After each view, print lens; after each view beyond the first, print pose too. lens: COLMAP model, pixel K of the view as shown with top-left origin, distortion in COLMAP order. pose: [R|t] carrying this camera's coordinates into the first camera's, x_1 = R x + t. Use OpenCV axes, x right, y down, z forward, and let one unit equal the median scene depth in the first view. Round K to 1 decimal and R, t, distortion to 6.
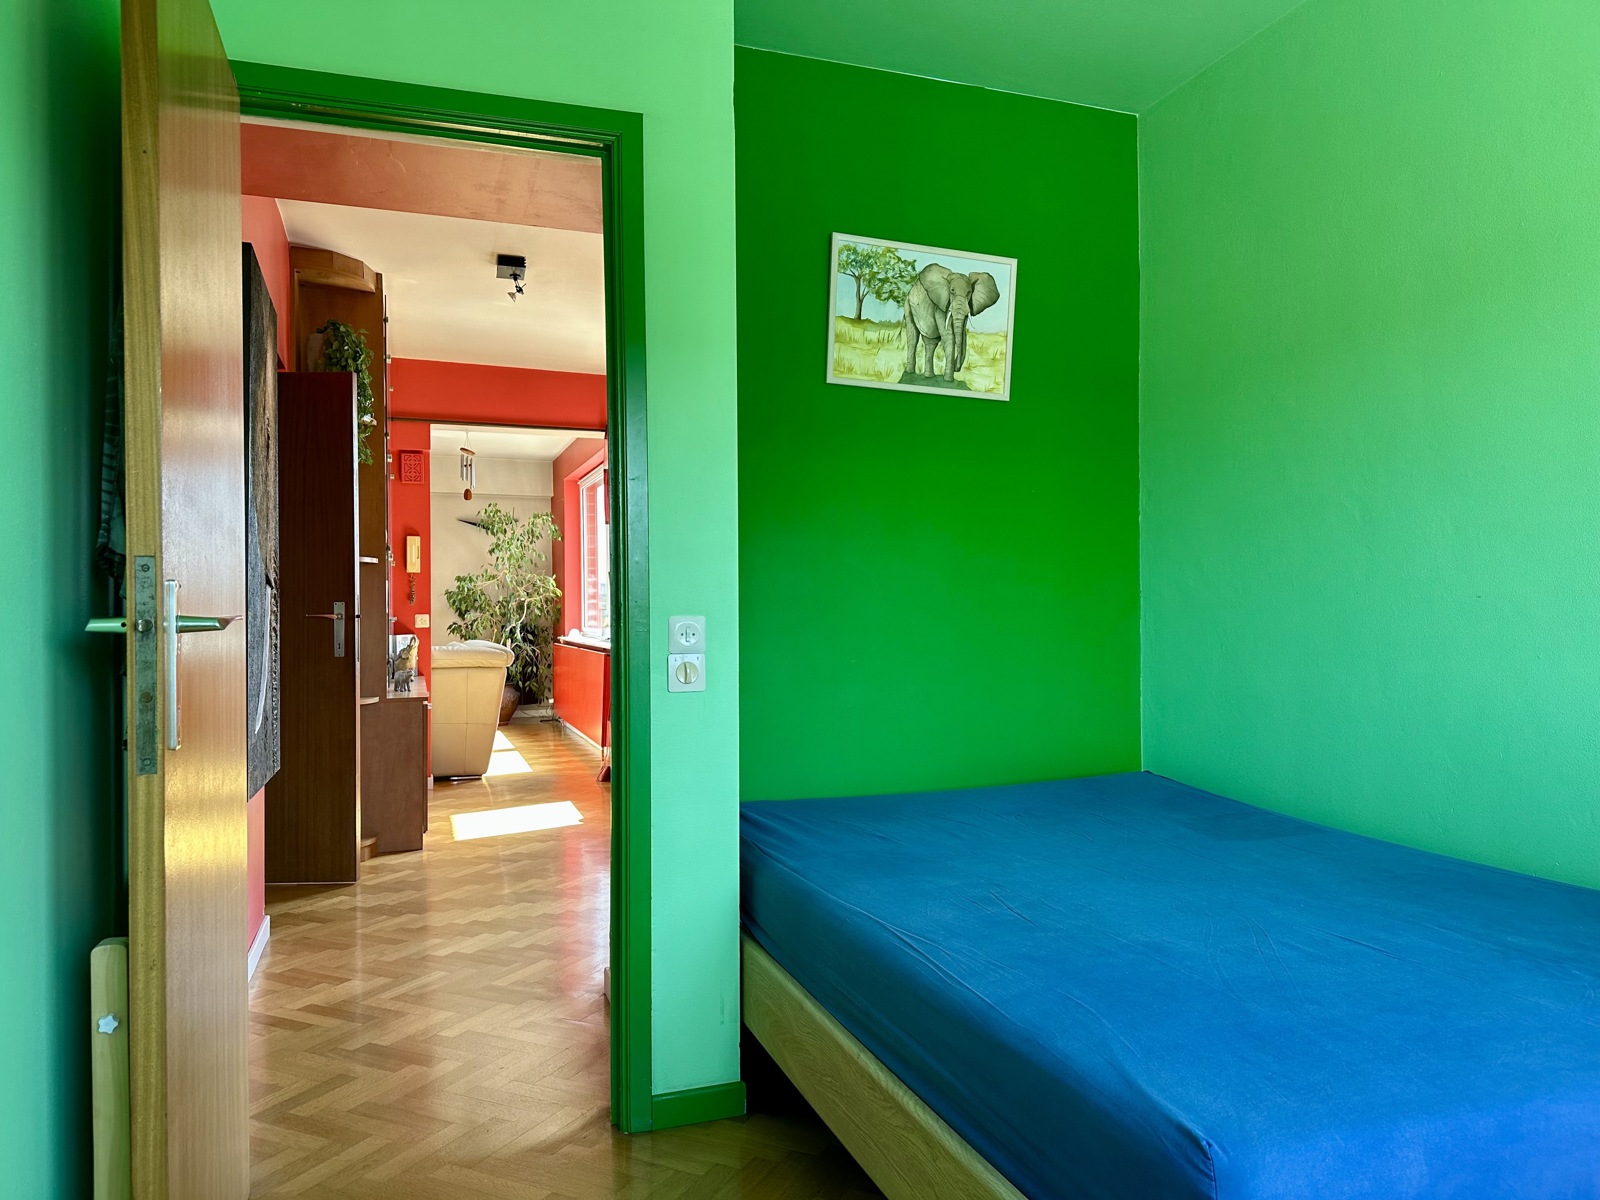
lens RADIAL K [[1105.8, 0, 797.5], [0, 1105.8, 603.4], [0, 0, 1]] dist [0.071670, -0.080820]
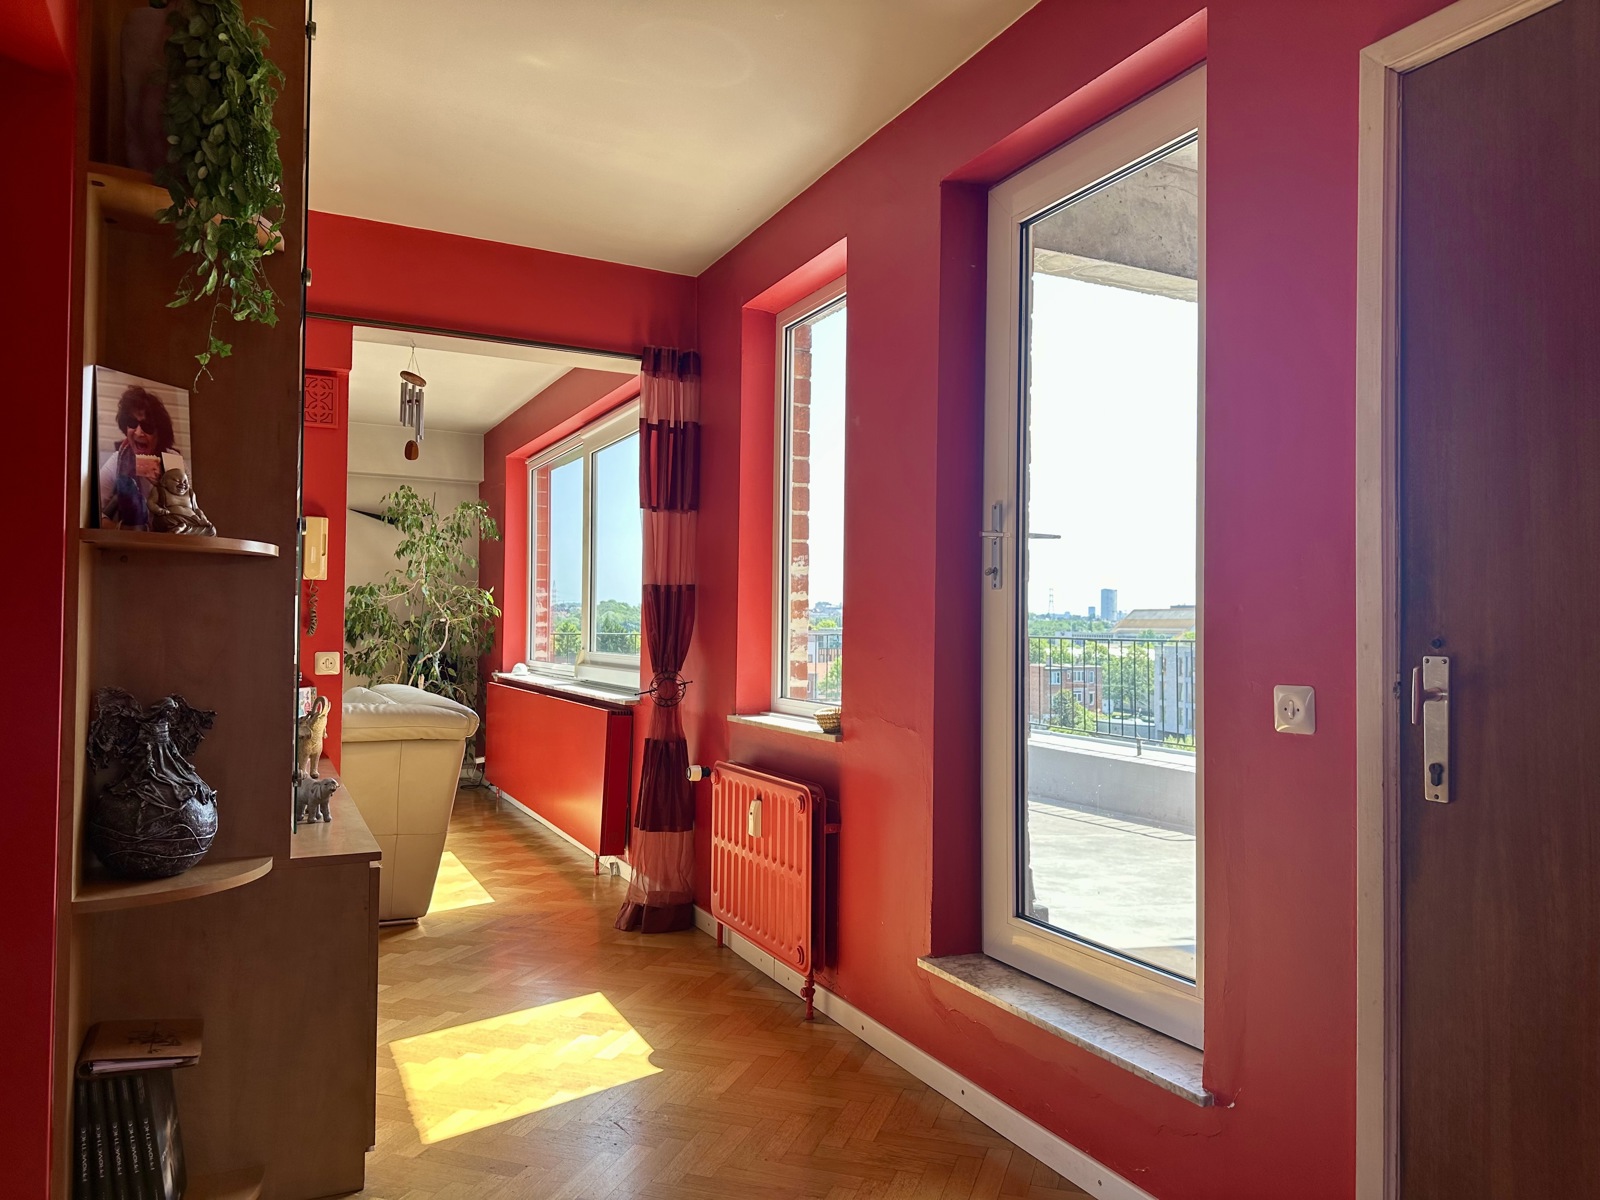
lens RADIAL K [[1105.8, 0, 796.4], [0, 1105.8, 594.6], [0, 0, 1]] dist [0.071670, -0.080820]
pose [[0.992575, 0.020113, 0.119959, -0.107797], [-0.017255, 0.999543, -0.024811, -0.006324], [-0.120404, 0.022557, 0.992469, 0.255813]]
